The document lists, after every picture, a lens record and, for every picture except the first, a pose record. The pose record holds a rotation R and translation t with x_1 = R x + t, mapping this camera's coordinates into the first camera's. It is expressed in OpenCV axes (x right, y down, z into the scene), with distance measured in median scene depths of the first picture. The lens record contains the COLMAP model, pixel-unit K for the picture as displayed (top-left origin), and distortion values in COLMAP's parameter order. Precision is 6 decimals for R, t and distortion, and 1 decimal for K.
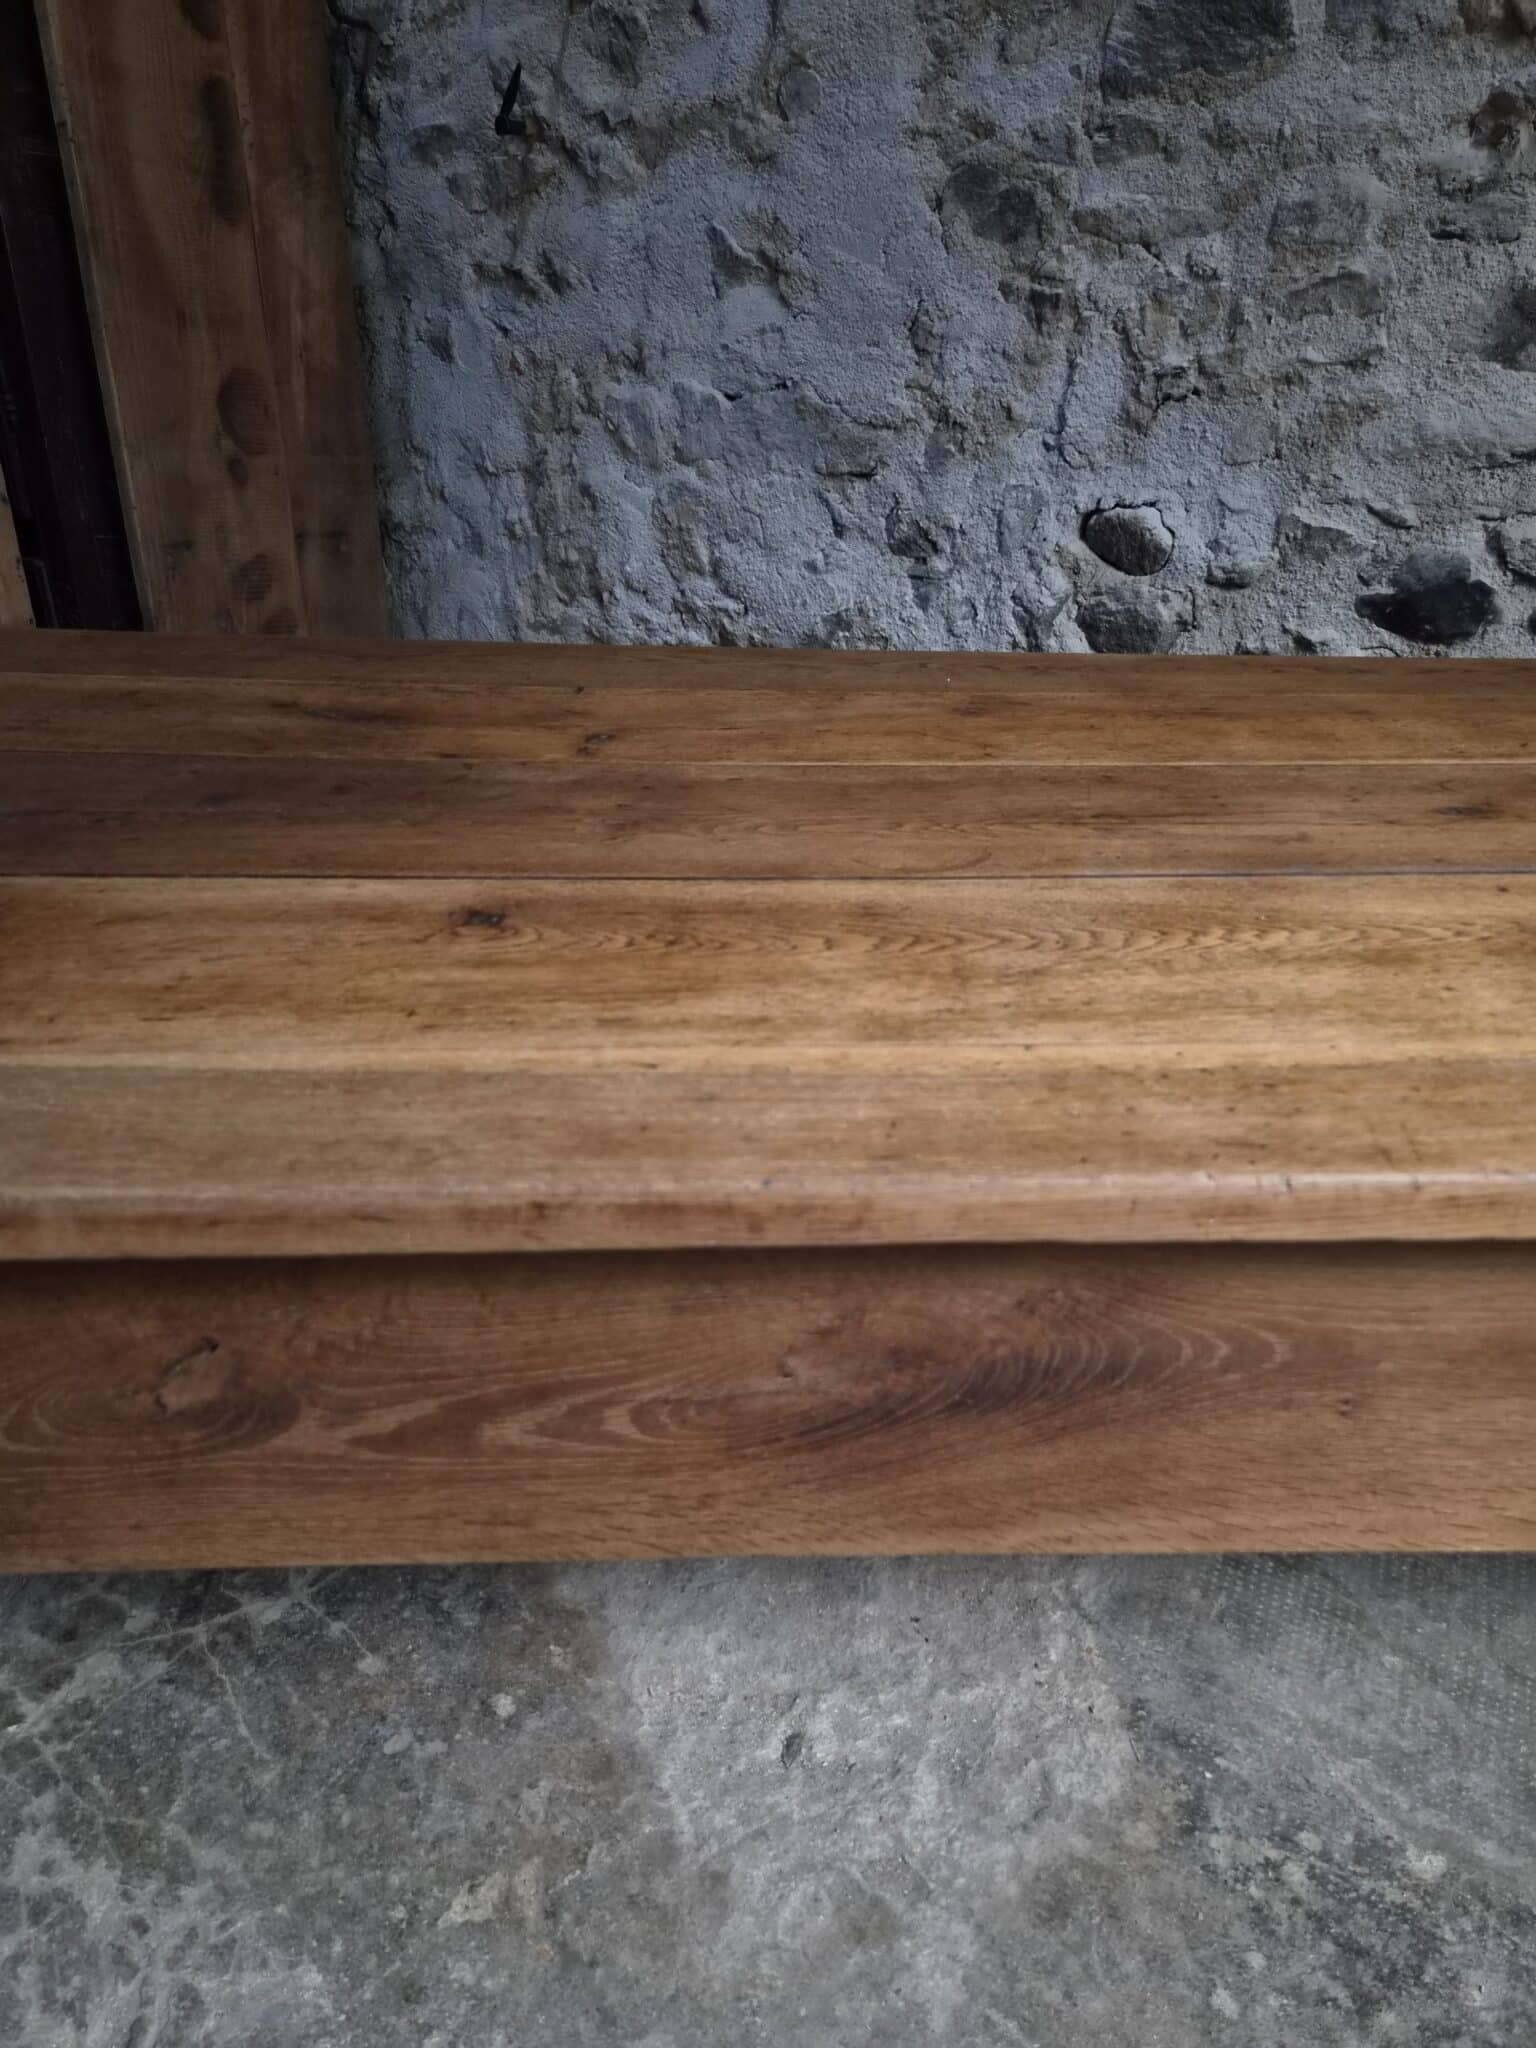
lens RADIAL K [[1369.6, 0, 771.4], [0, 1369.6, 1033.4], [0, 0, 1]] dist [0.068943, -0.049714]
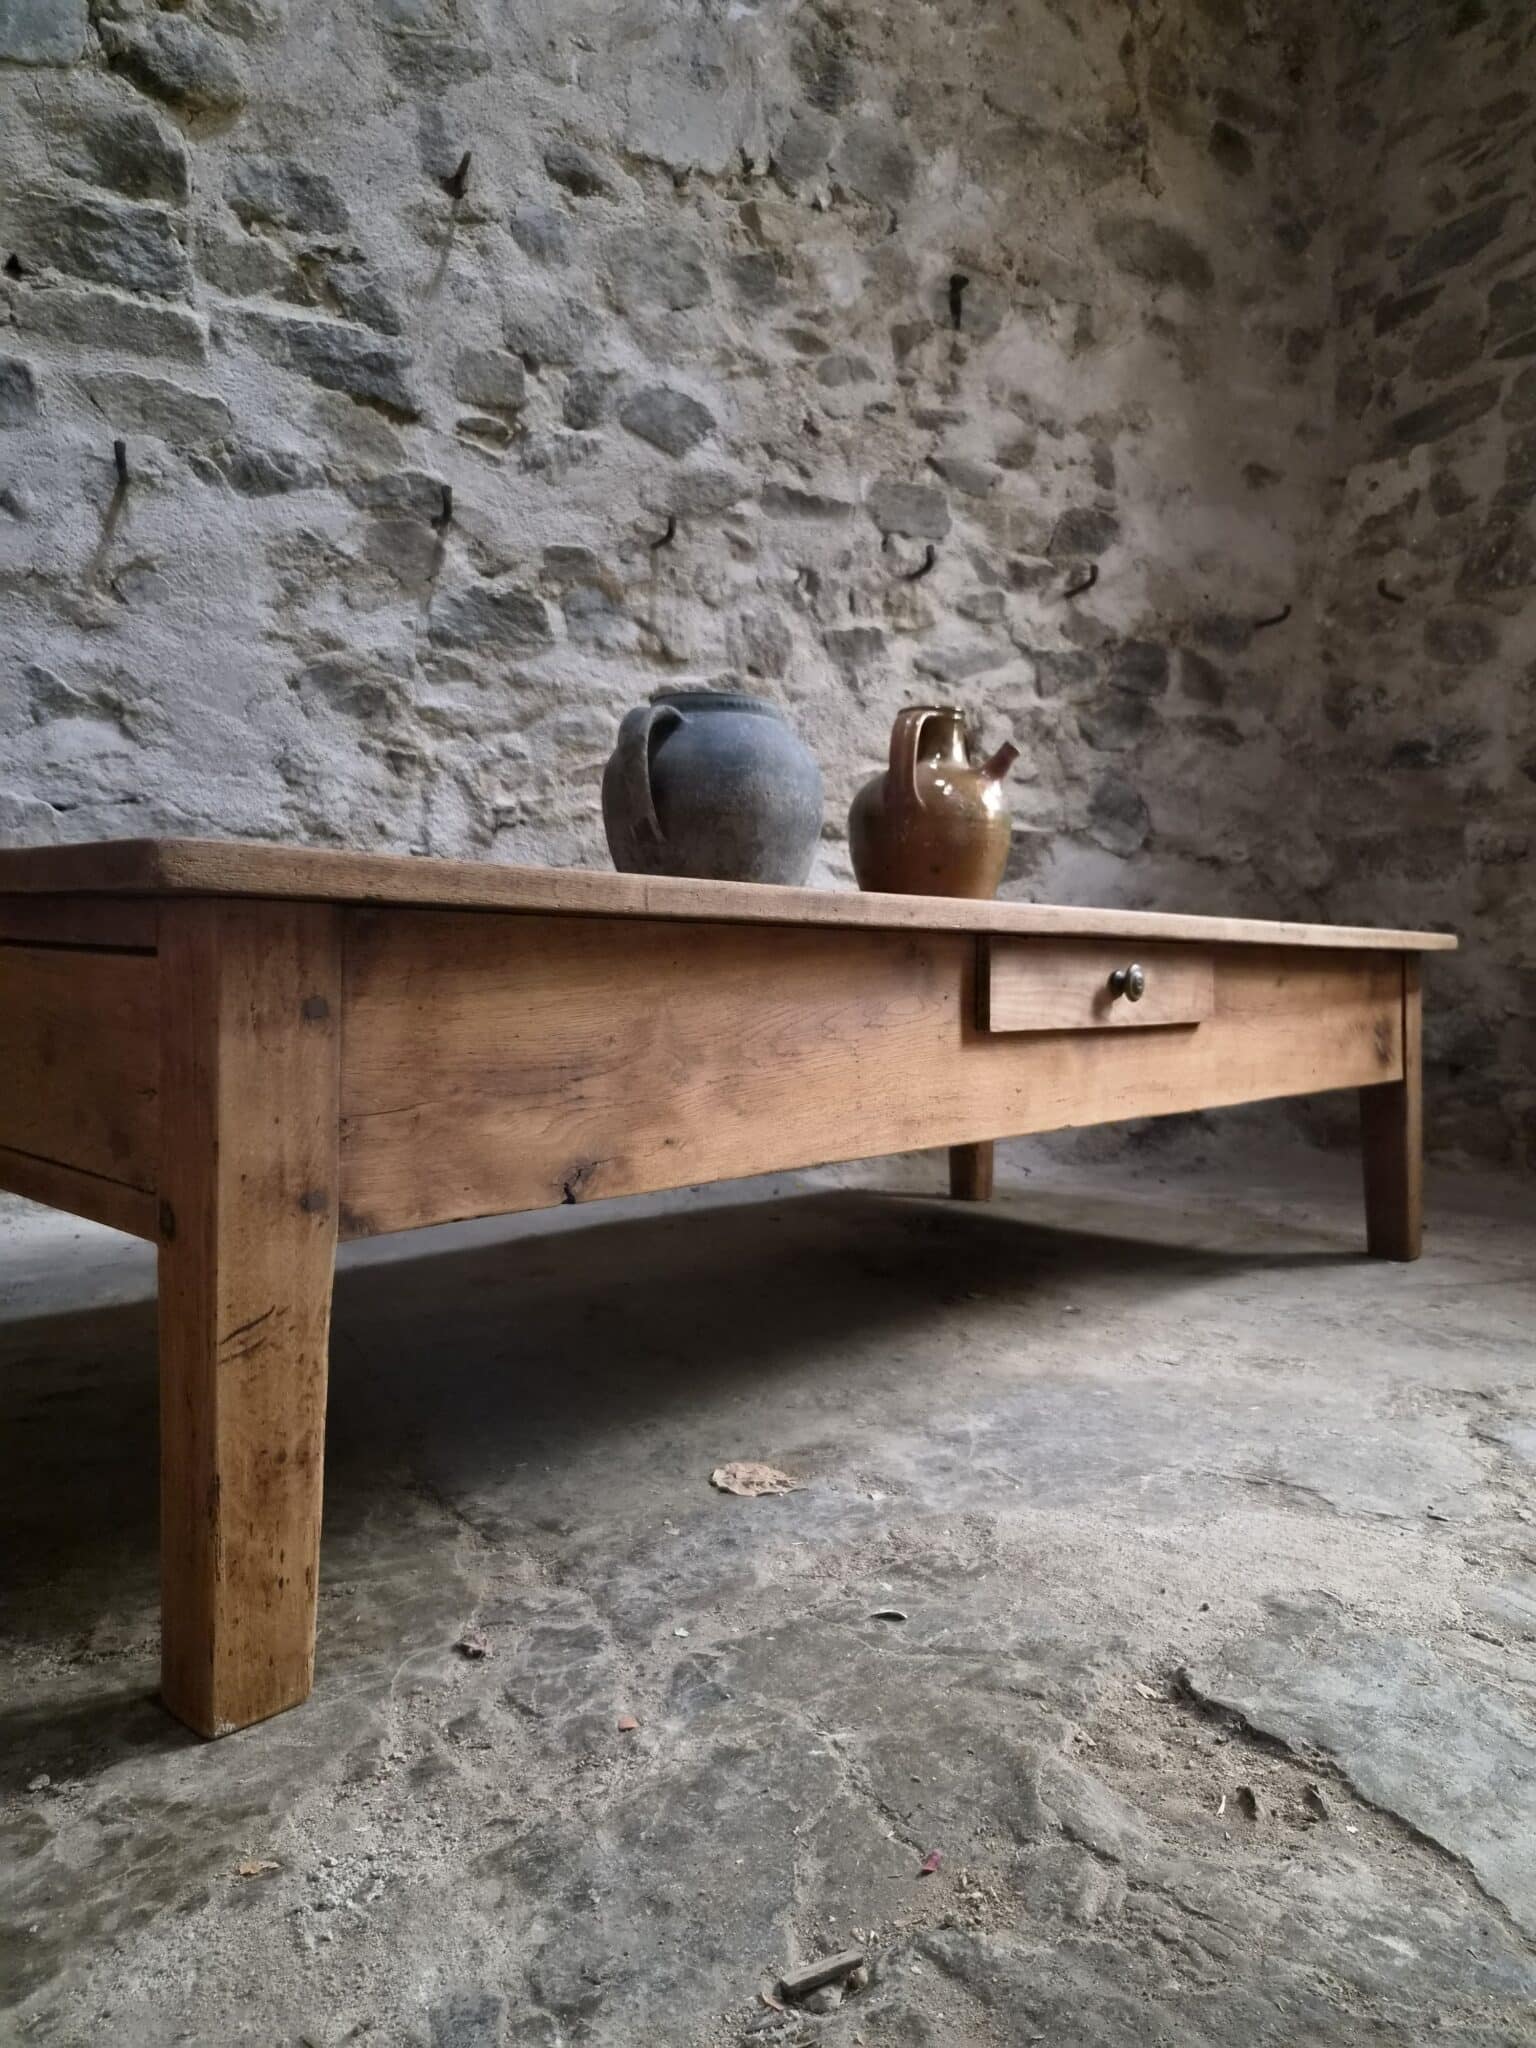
lens RADIAL K [[1382.8, 0, 788.8], [0, 1382.8, 1026.0], [0, 0, 1]] dist [0.056538, -0.046150]
pose [[0.486132, -0.034522, 0.873203, -0.831624], [0.372351, 0.912159, -0.171234, 0.102981], [-0.790589, 0.408381, 0.456284, 0.160207]]
